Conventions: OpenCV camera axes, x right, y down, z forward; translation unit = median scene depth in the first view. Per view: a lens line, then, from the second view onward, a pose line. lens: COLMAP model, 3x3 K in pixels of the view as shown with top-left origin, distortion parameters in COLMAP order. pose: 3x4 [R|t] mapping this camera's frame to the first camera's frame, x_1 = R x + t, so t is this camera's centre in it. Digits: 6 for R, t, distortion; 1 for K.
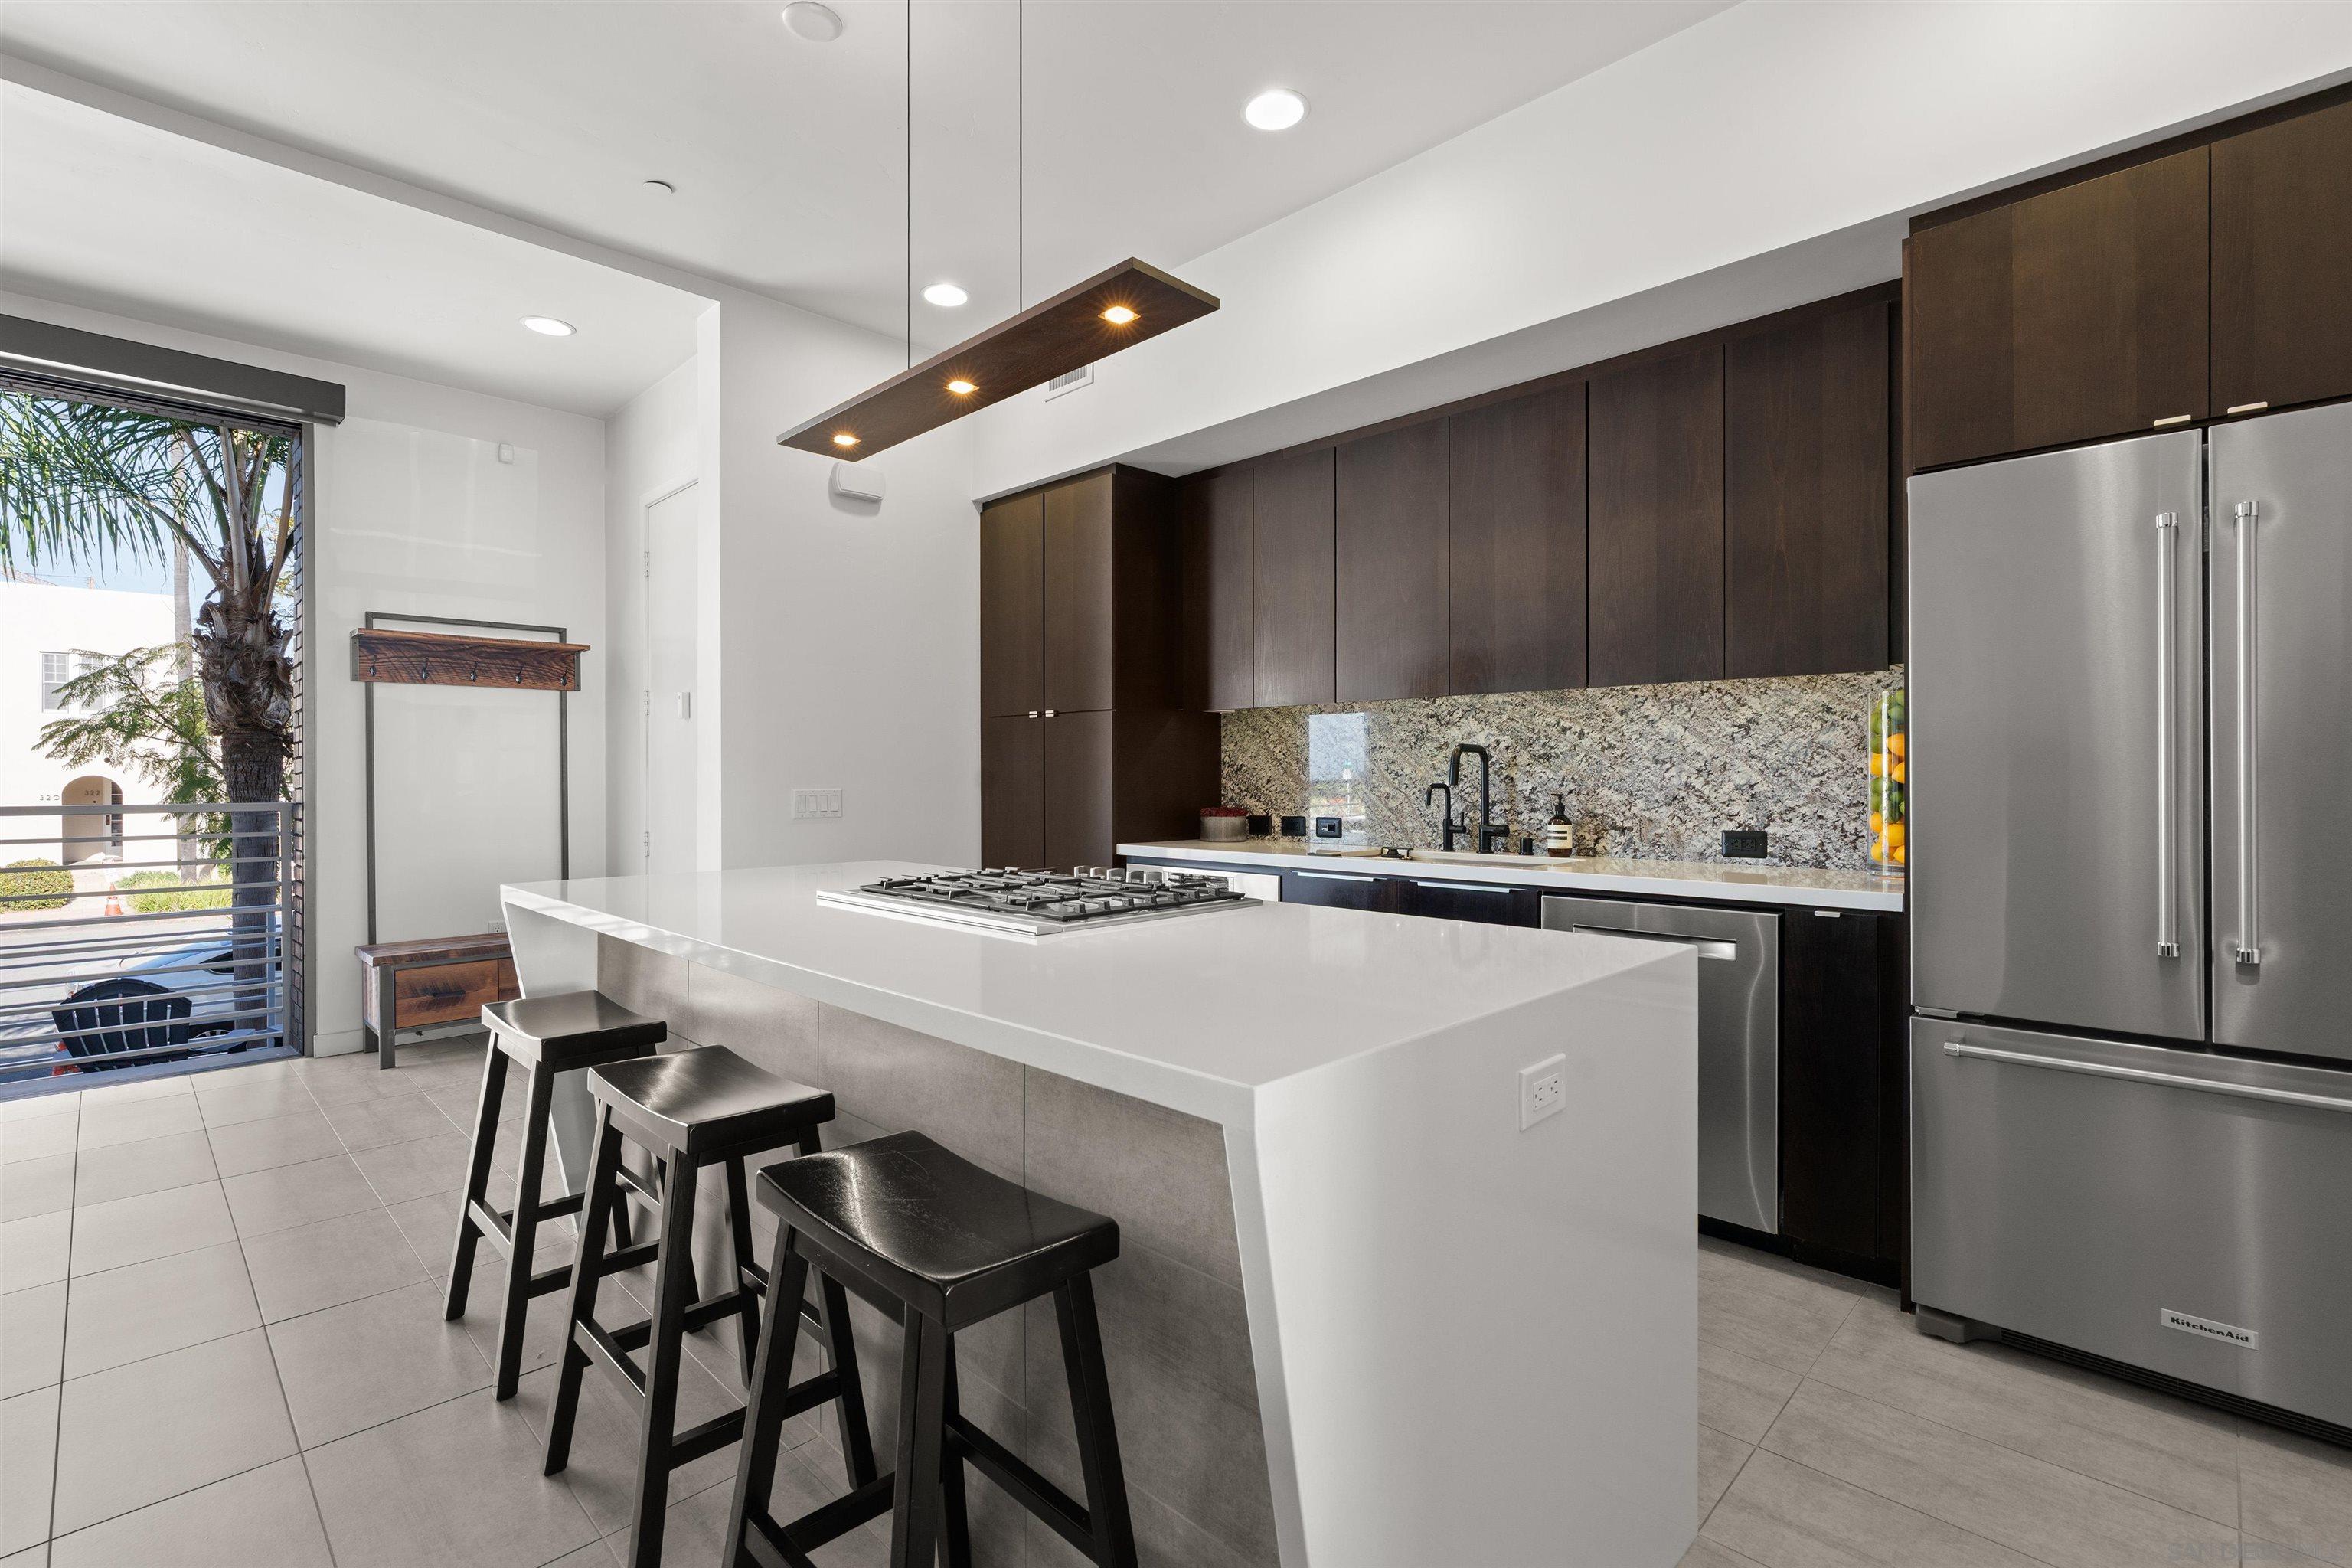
lens RADIAL K [[1060.0, 0, 1181.3], [0, 1060.0, 777.7], [0, 0, 1]] dist [-0.010729, 0.004758]
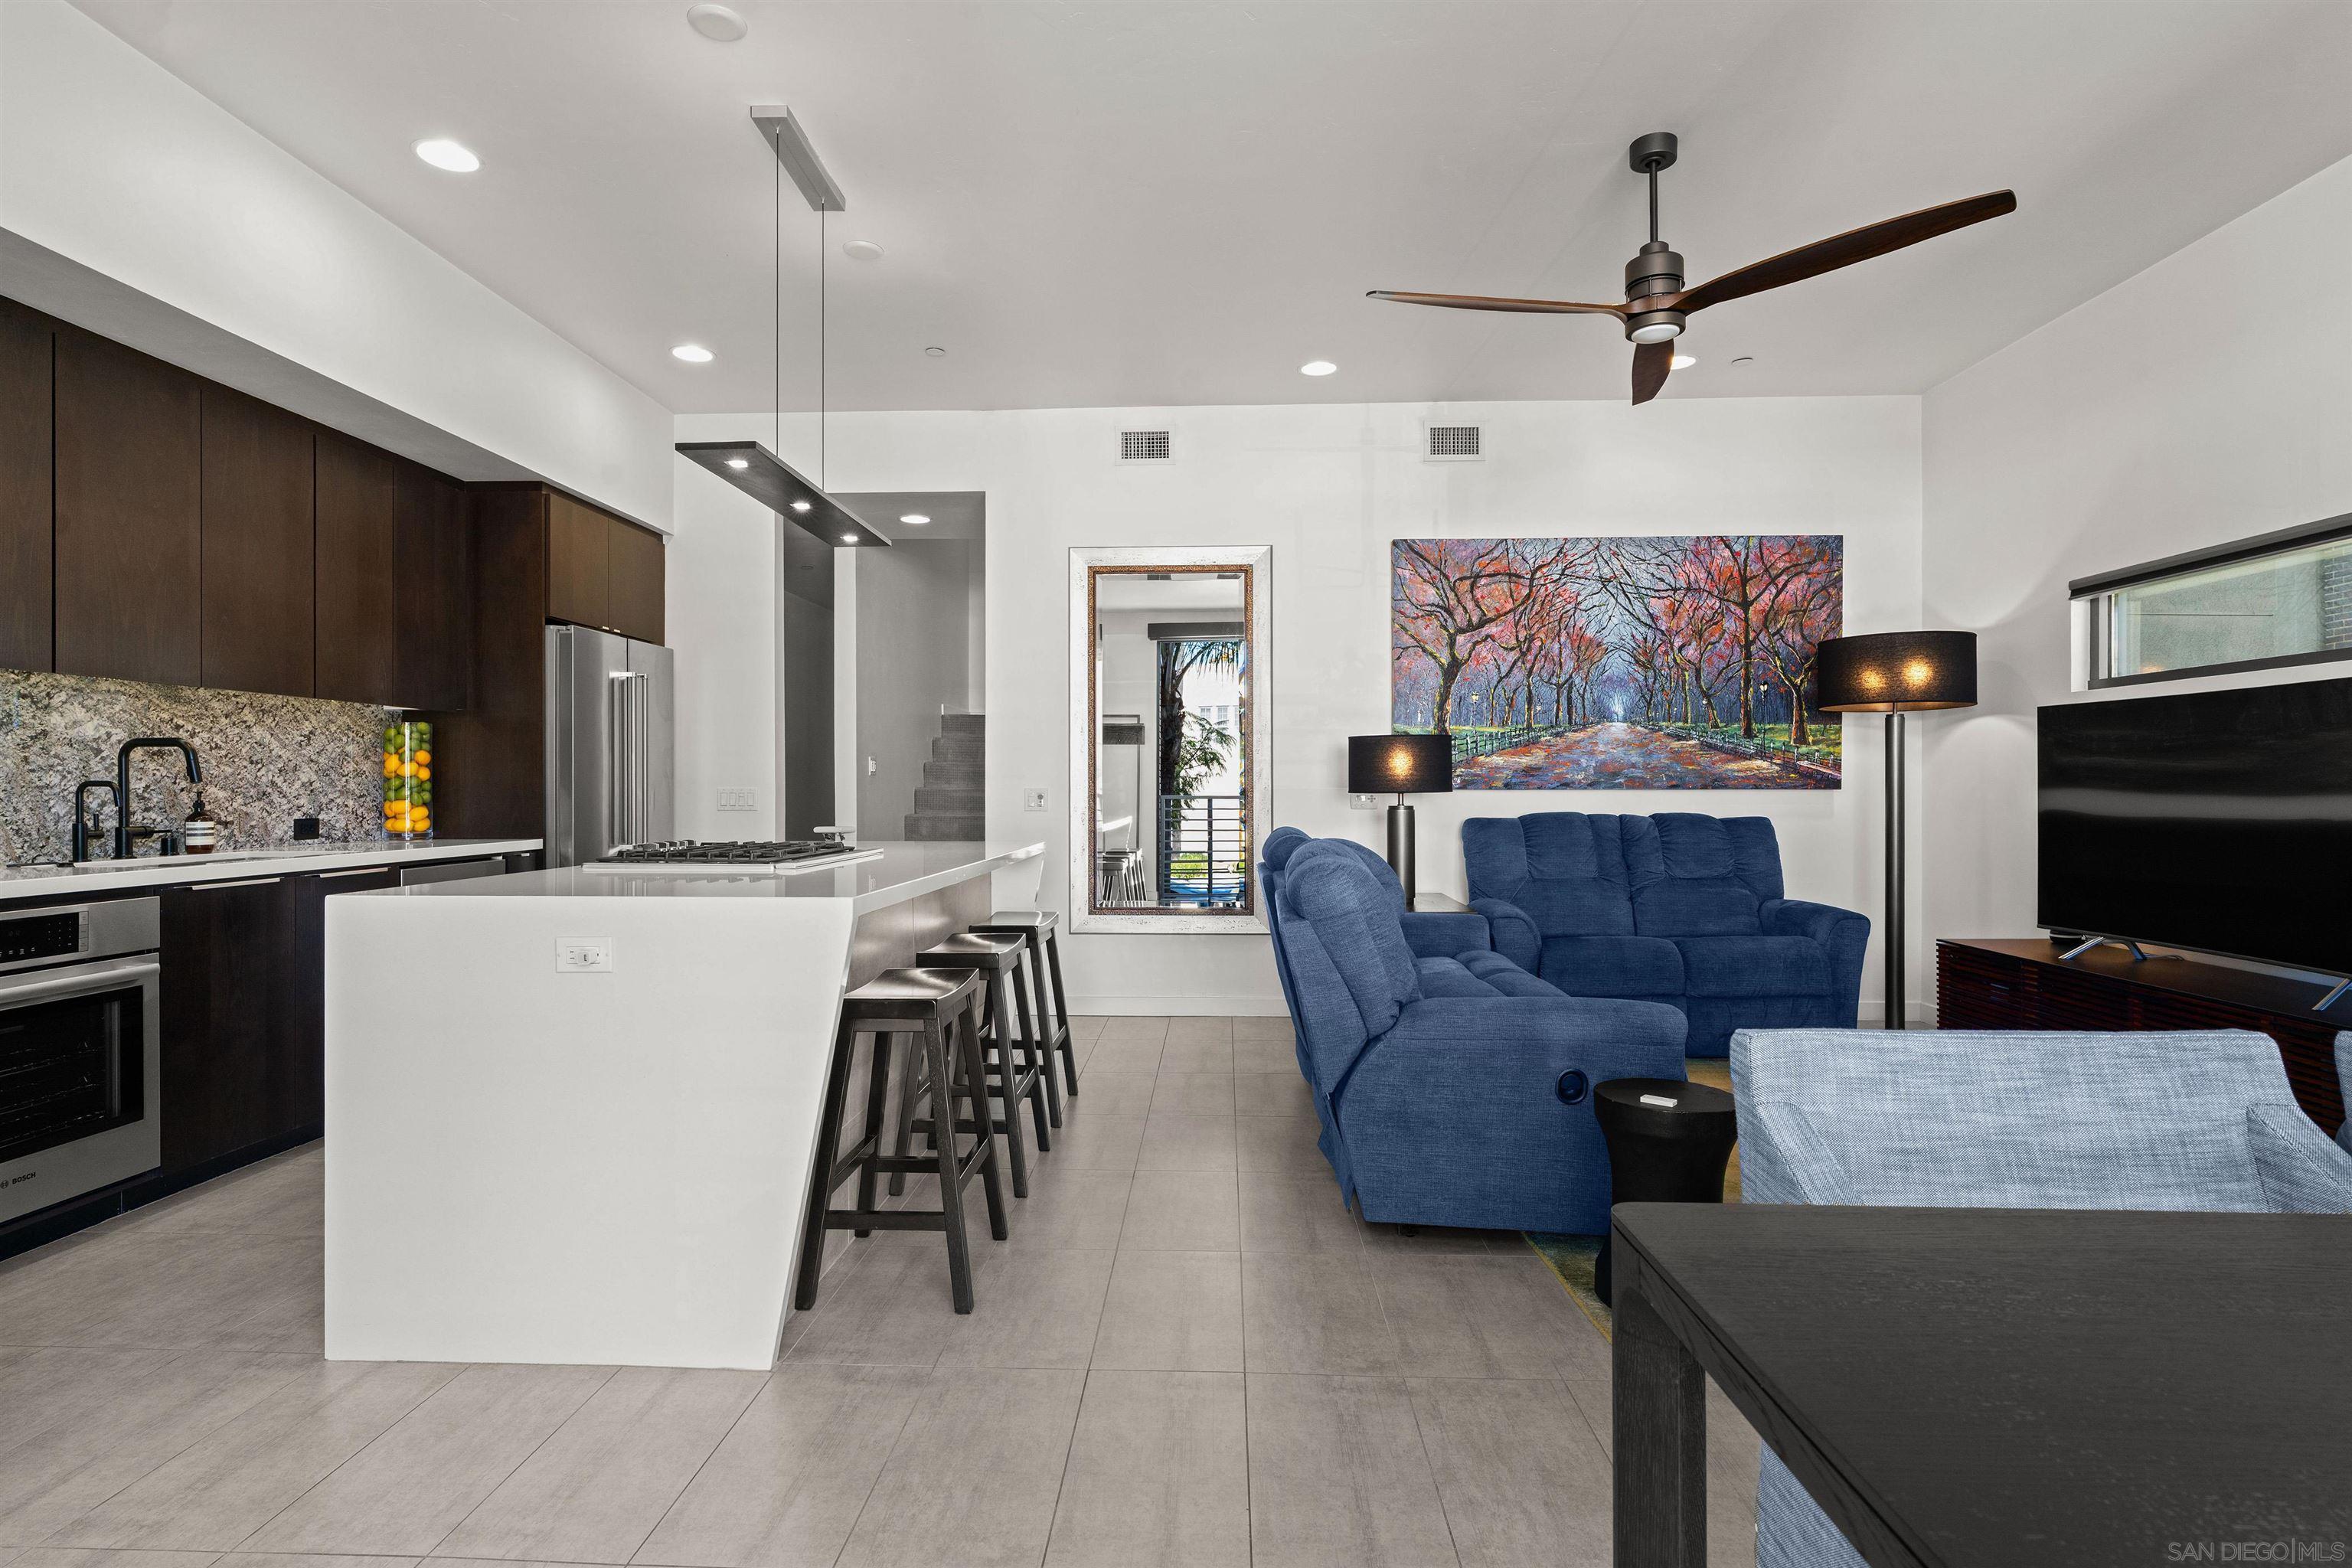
lens RADIAL K [[1183.6, 0, 1167.5], [0, 1183.6, 781.4], [0, 0, 1]] dist [-0.005648, 0.002267]
pose [[-0.662751, 0.006238, 0.748814, -0.980582], [0.004473, 0.999980, -0.004372, 0.013213], [-0.748826, 0.000451, -0.662766, 0.944201]]
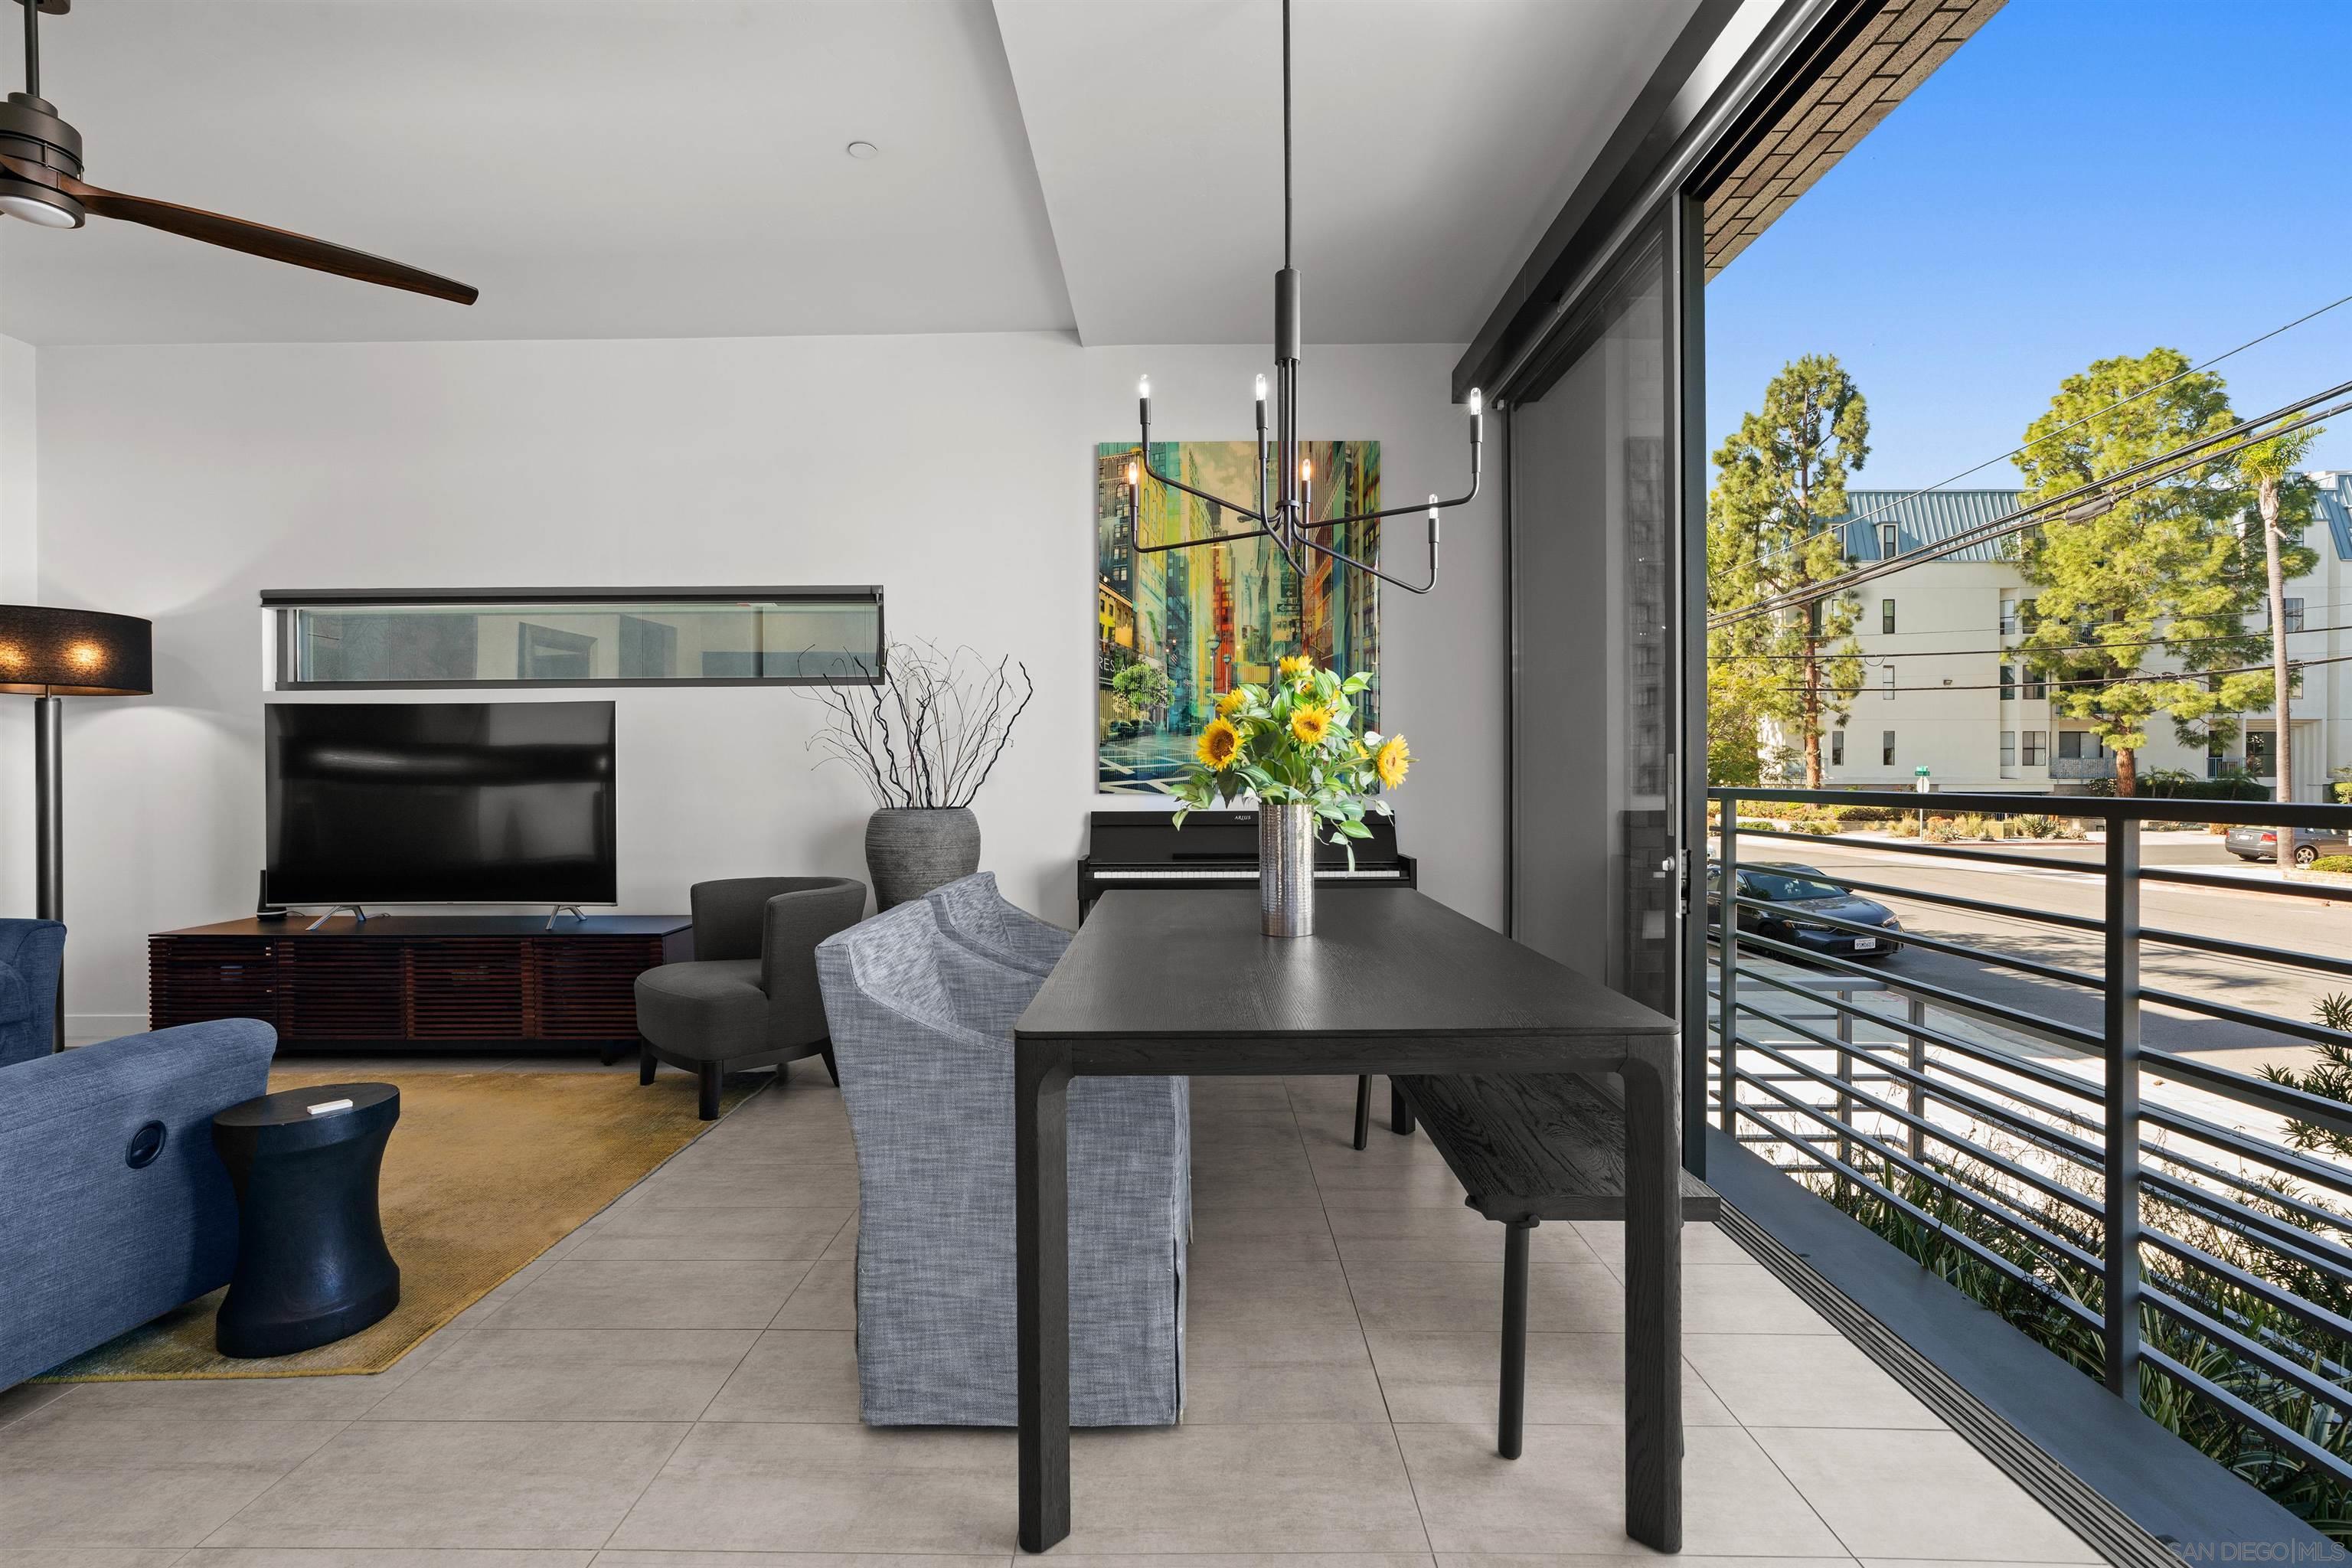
lens RADIAL K [[1060.0, 0, 1163.9], [0, 1060.0, 779.6], [0, 0, 1]] dist [-0.010729, 0.004758]
pose [[-0.729437, 0.009052, -0.683988, -0.614116], [0.004094, 0.999952, 0.008868, 0.013628], [0.684036, 0.003668, -0.729439, 1.010521]]
